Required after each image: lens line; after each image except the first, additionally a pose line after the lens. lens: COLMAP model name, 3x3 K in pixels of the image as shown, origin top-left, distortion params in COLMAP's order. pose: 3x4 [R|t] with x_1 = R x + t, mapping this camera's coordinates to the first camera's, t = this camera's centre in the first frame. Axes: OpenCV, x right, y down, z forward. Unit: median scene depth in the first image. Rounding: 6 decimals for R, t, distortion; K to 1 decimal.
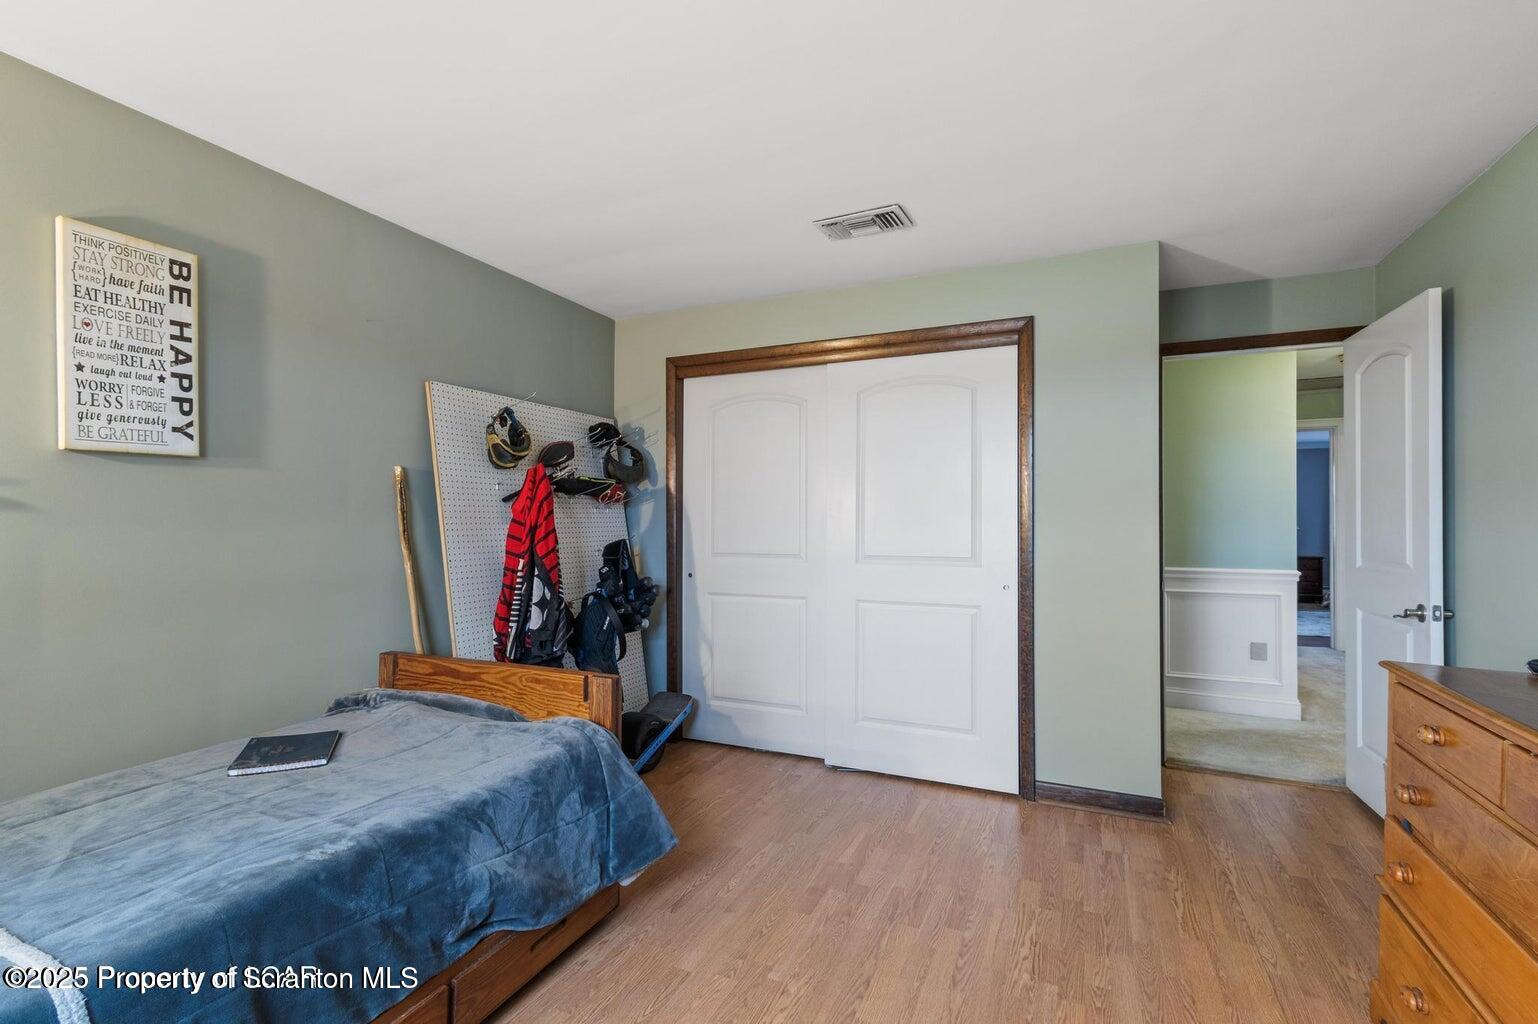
lens RADIAL K [[683.6, 0, 771.1], [0, 683.6, 518.5], [0, 0, 1]] dist [-0.000208, -0.000105]
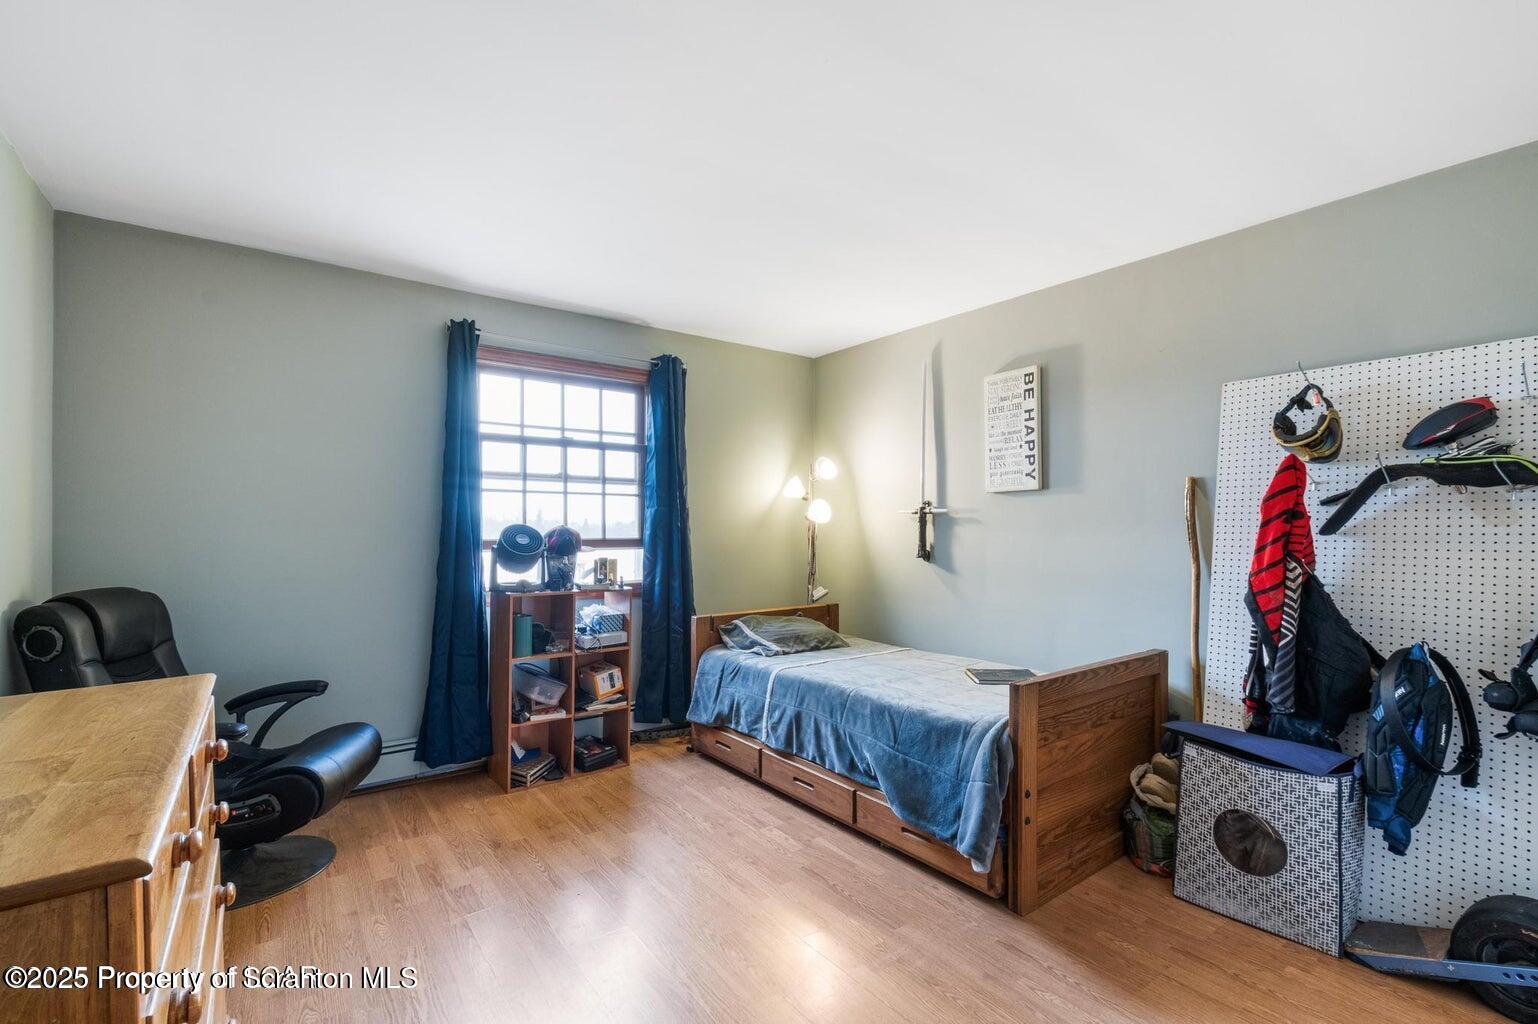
lens RADIAL K [[683.6, 0, 771.6], [0, 683.6, 522.8], [0, 0, 1]] dist [-0.000208, -0.000105]
pose [[-0.484442, -0.007808, -0.874789, 0.890589], [0.002386, 0.999945, -0.010246, 0.003265], [0.874820, -0.007051, -0.484396, 1.255106]]
